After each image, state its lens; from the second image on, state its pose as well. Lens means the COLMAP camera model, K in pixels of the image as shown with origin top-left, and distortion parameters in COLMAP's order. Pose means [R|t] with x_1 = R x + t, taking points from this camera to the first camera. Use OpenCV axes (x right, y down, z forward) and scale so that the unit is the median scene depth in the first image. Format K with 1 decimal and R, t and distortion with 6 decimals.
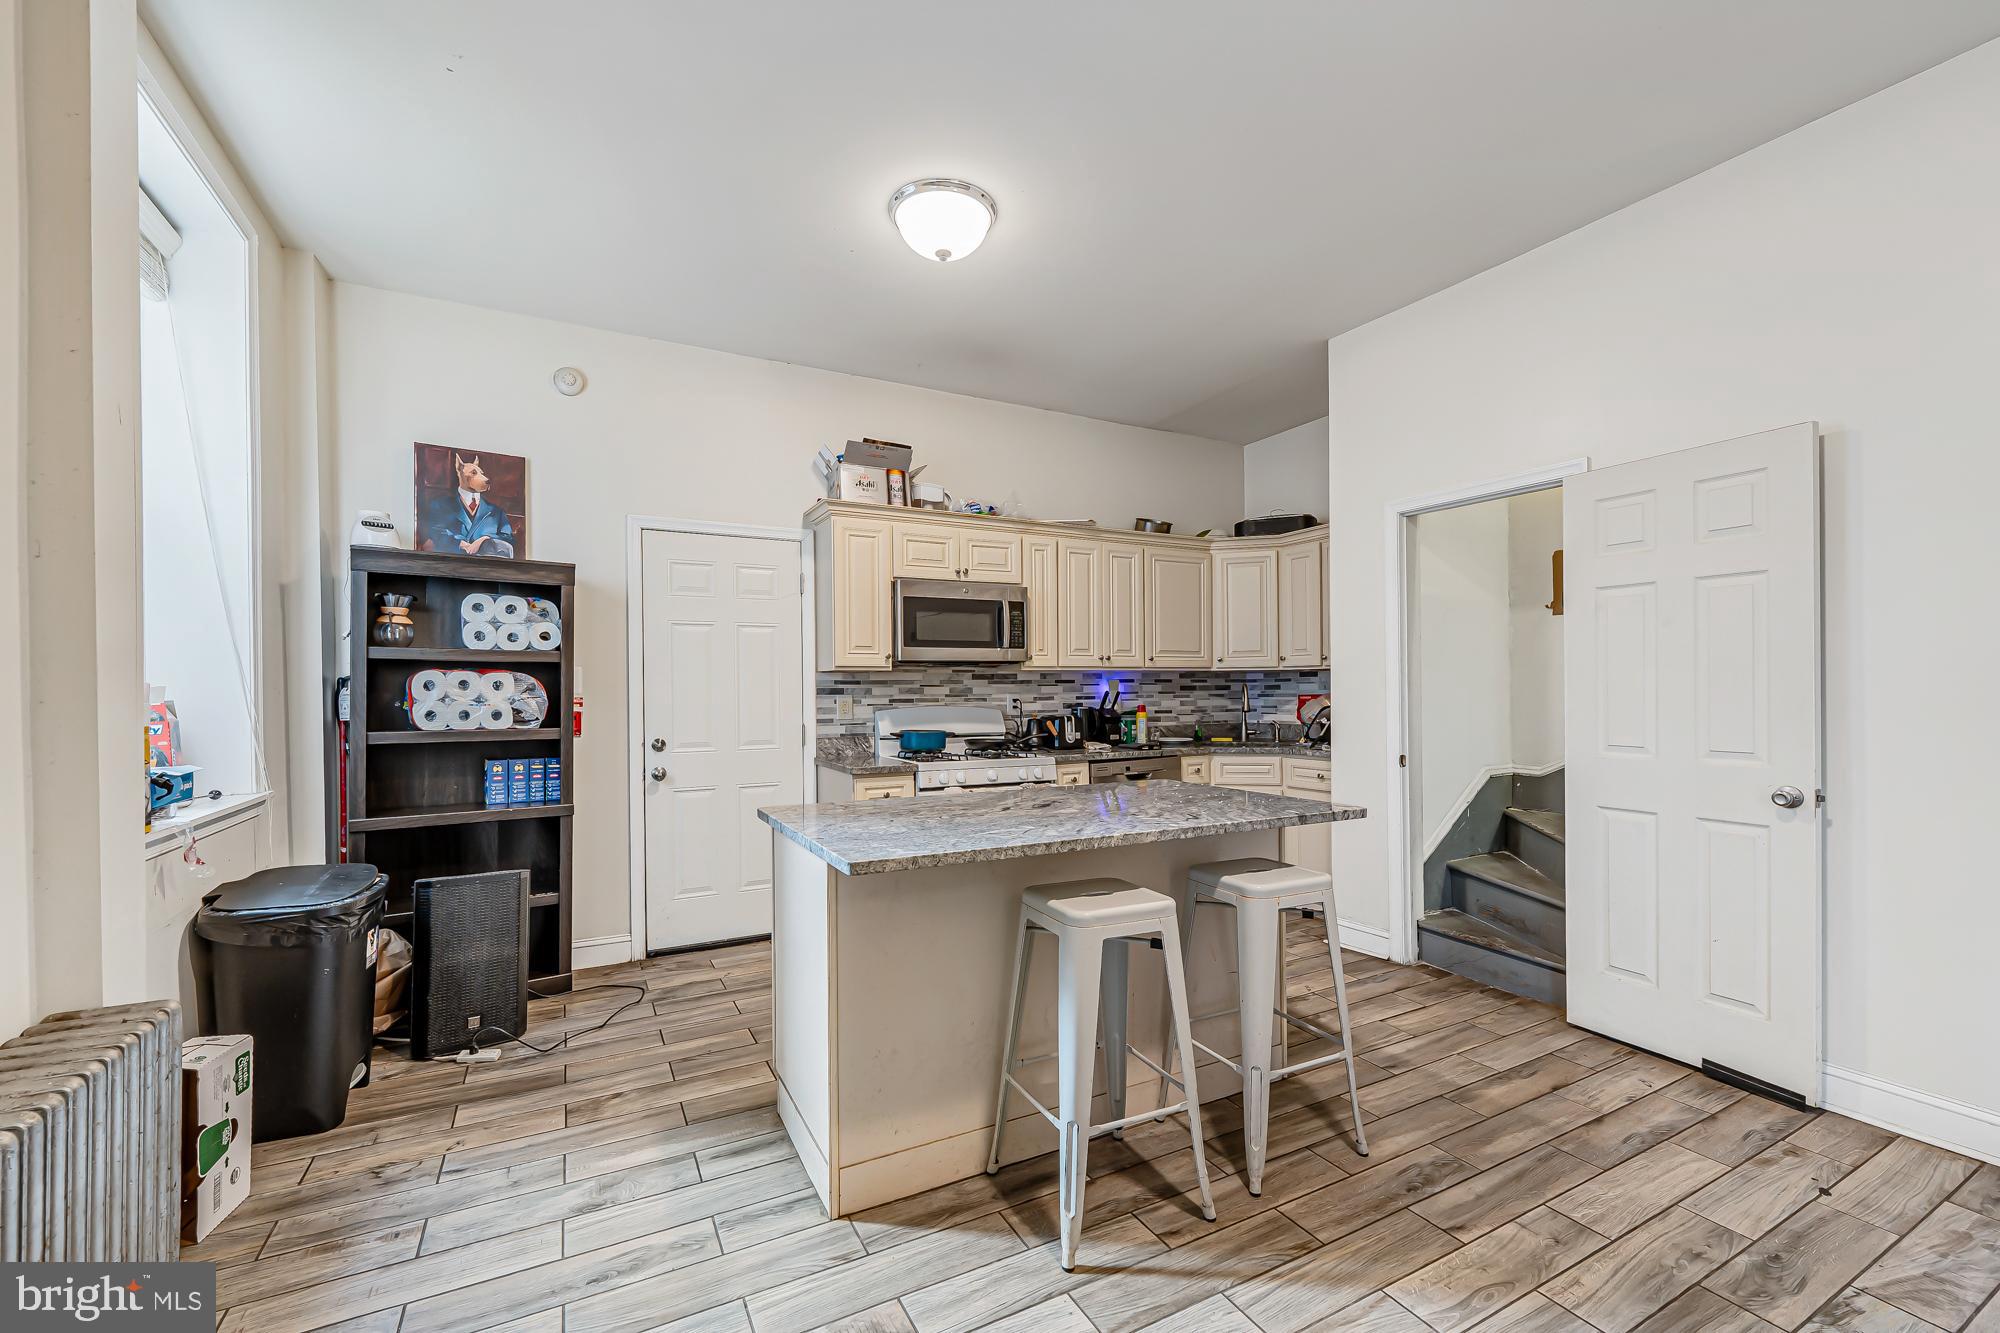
lens RADIAL K [[823.8, 0, 987.0], [0, 823.8, 681.3], [0, 0, 1]] dist [0.002975, -0.002125]
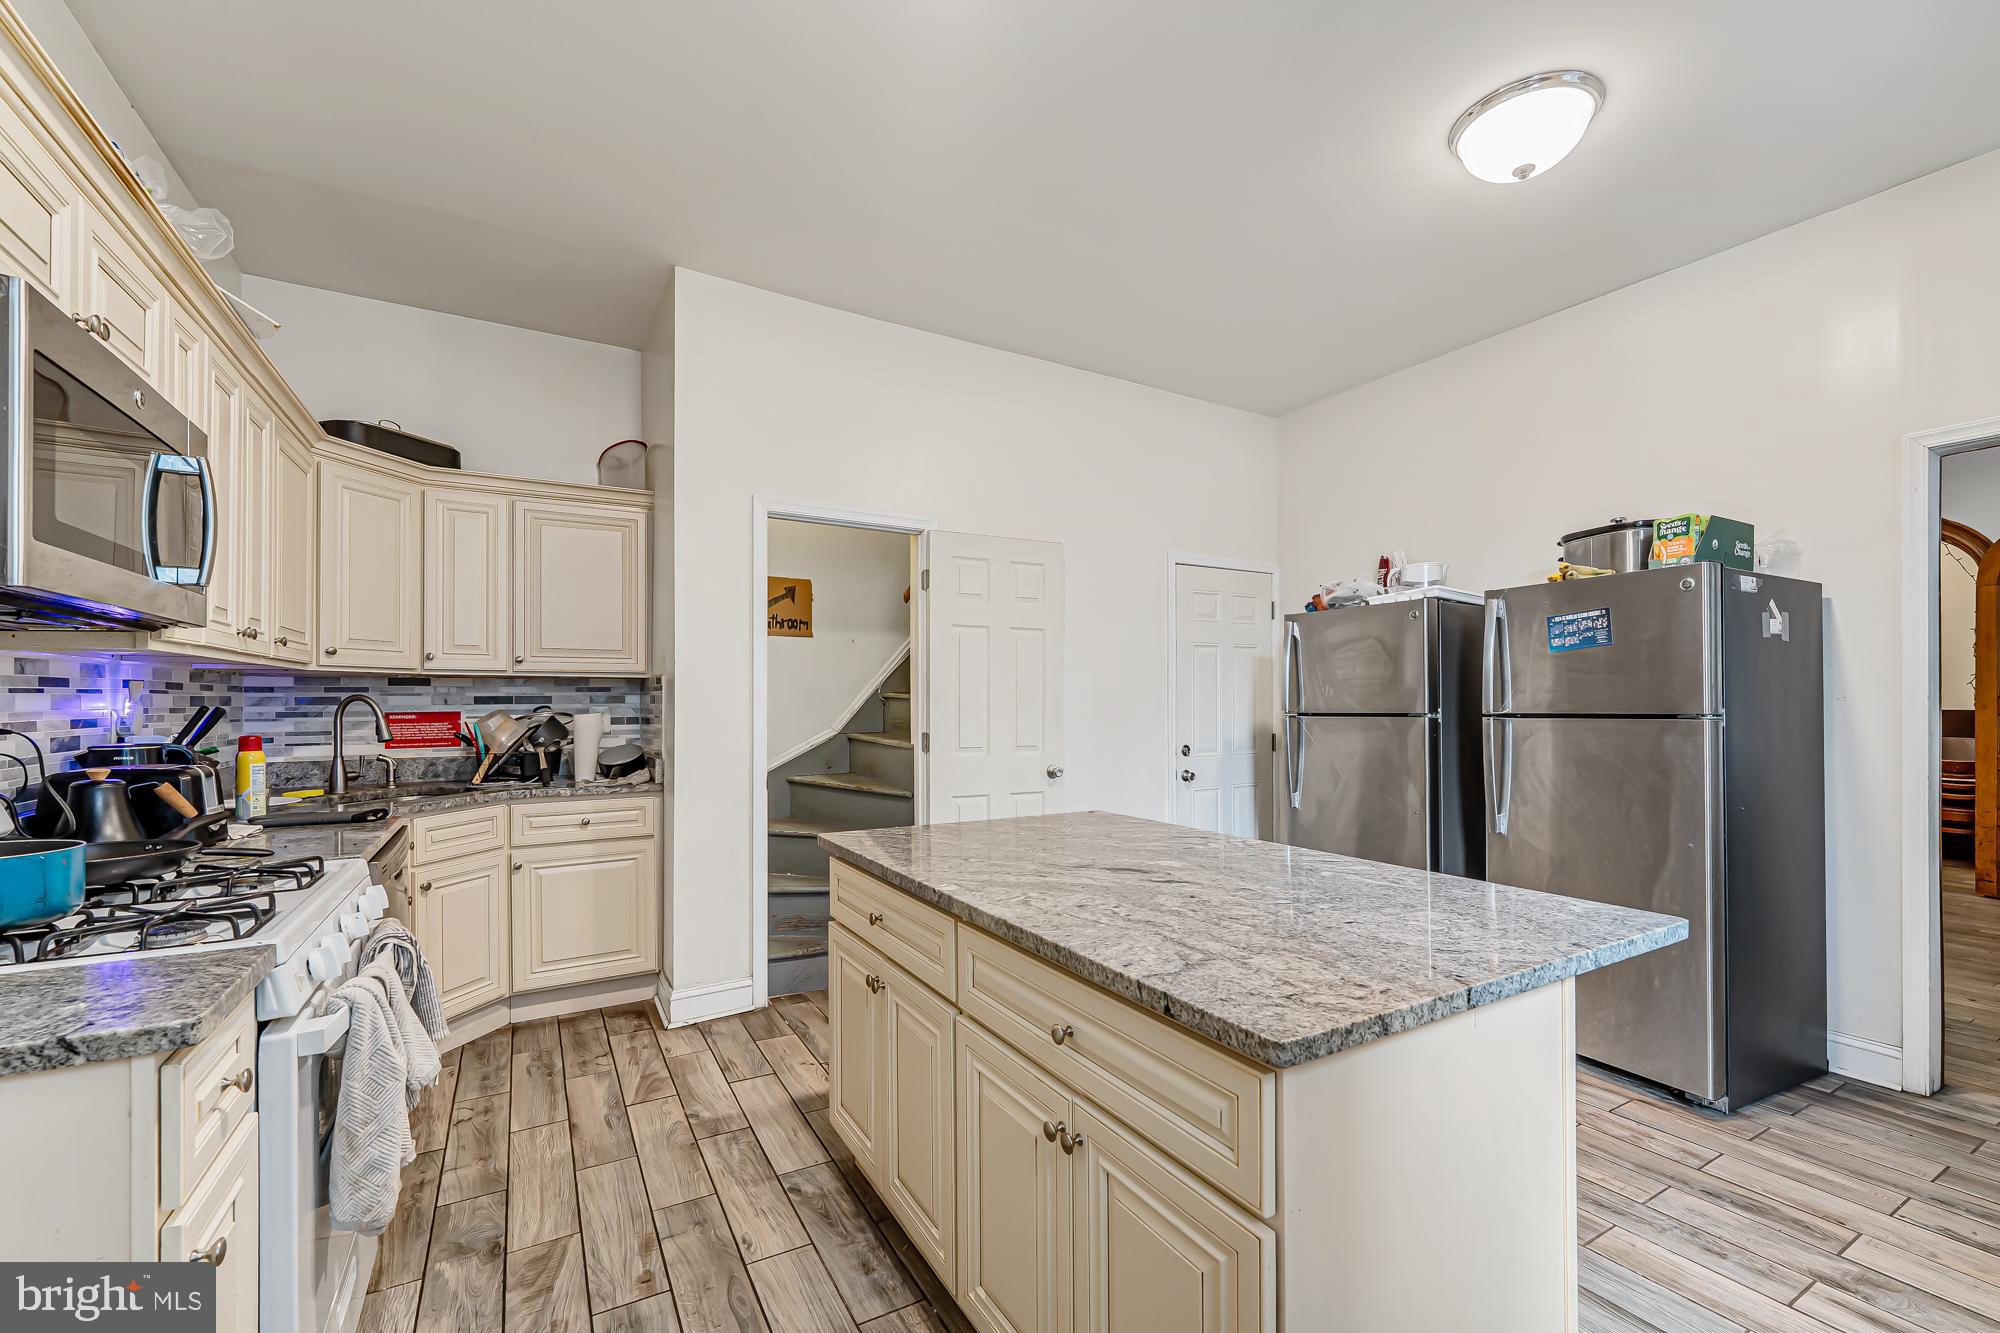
lens RADIAL K [[823.8, 0, 1014.0], [0, 823.8, 699.3], [0, 0, 1]] dist [0.002975, -0.002125]
pose [[-0.058746, 0.009886, 0.998224, -0.360508], [-0.010270, 0.999892, -0.010507, 0.008896], [-0.998220, -0.010869, -0.058639, 0.657870]]
